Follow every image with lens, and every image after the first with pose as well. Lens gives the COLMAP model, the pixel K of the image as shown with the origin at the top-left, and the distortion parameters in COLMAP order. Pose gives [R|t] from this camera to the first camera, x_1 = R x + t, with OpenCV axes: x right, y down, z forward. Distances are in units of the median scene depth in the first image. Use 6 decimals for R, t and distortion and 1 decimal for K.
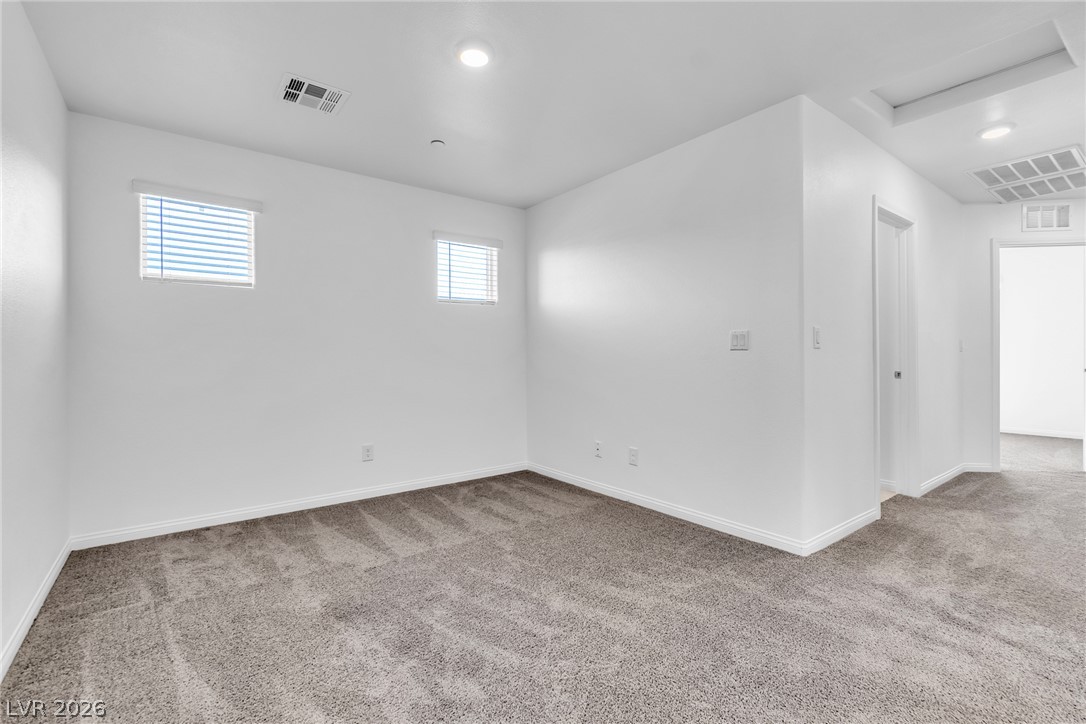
lens RADIAL K [[491.0, 0, 545.3], [0, 491.0, 354.8], [0, 0, 1]] dist [0.000013, -0.000913]
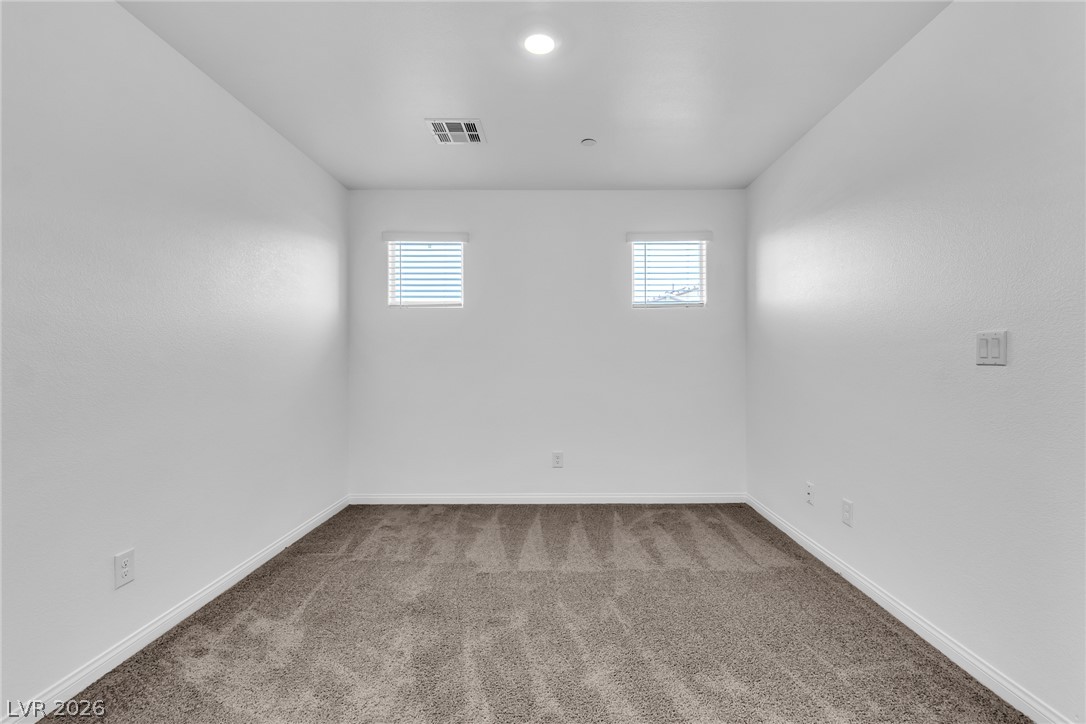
lens RADIAL K [[494.8, 0, 543.0], [0, 494.8, 362.0], [0, 0, 1]] dist [0.001197, -0.000908]
pose [[0.792848, 0.004413, -0.609403, 0.301607], [0.000277, 0.999971, 0.007601, -0.016106], [0.609419, -0.006195, 0.792824, 0.197309]]
